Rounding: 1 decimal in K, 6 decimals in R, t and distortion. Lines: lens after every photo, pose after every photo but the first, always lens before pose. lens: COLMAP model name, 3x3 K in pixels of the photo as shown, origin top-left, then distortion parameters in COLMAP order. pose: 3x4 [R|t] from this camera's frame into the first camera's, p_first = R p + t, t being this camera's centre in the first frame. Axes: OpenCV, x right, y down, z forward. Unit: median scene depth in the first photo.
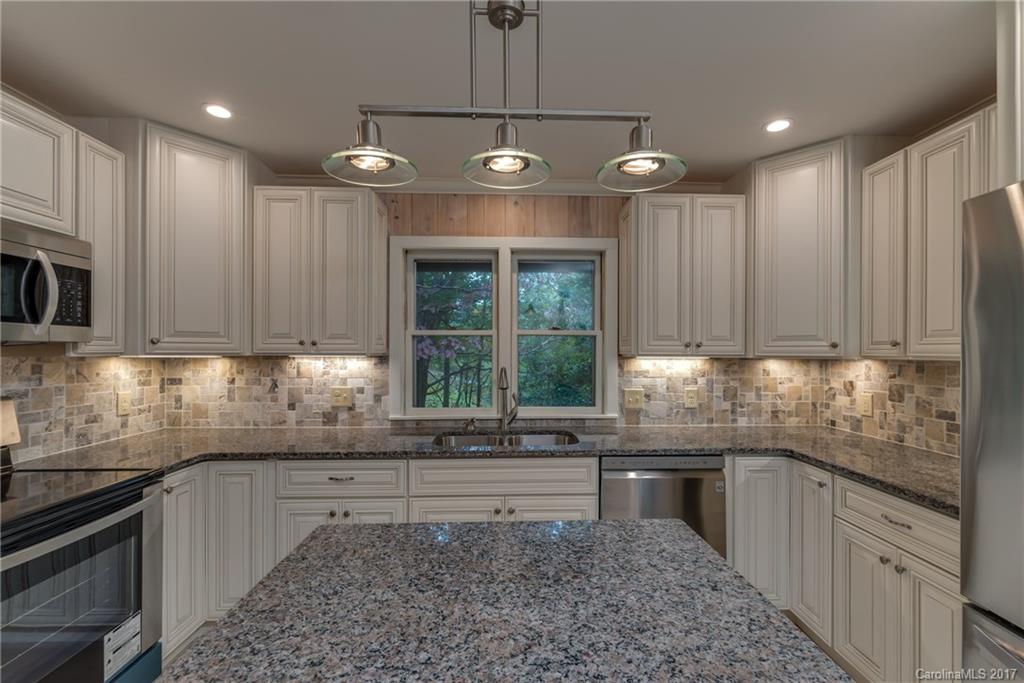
lens RADIAL K [[445.0, 0, 515.4], [0, 445.0, 352.6], [0, 0, 1]] dist [0.009199, -0.000845]
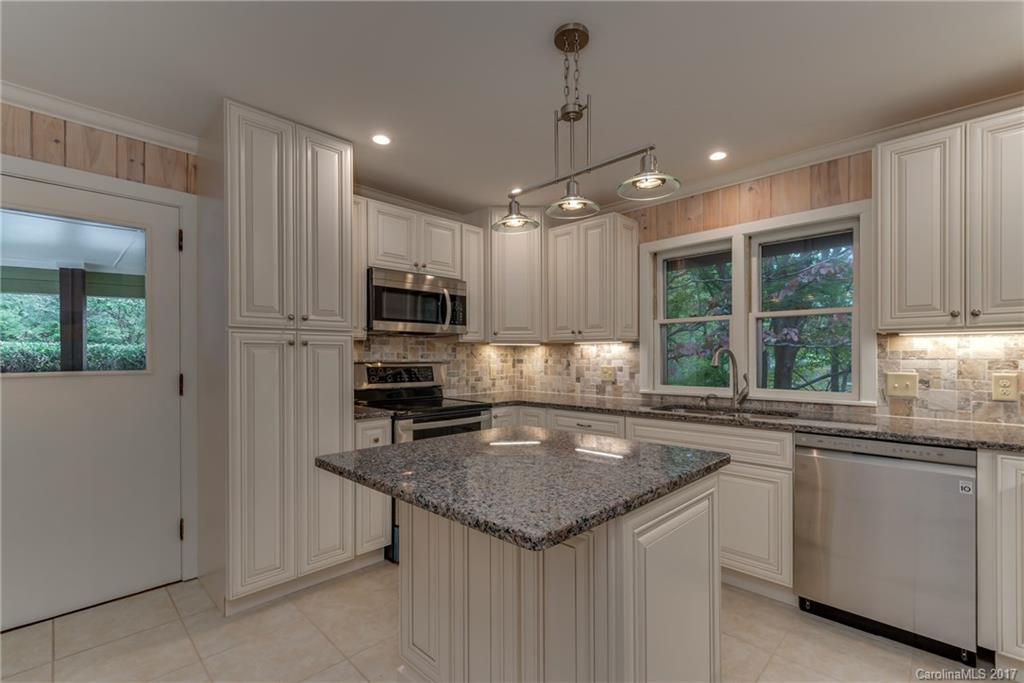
lens RADIAL K [[445.0, 0, 516.6], [0, 445.0, 363.1], [0, 0, 1]] dist [0.009199, -0.000845]
pose [[0.696047, 0.007903, -0.717953, 0.368315], [0.003014, 0.999898, 0.013929, 0.049343], [0.717990, -0.011859, 0.695952, -0.107610]]
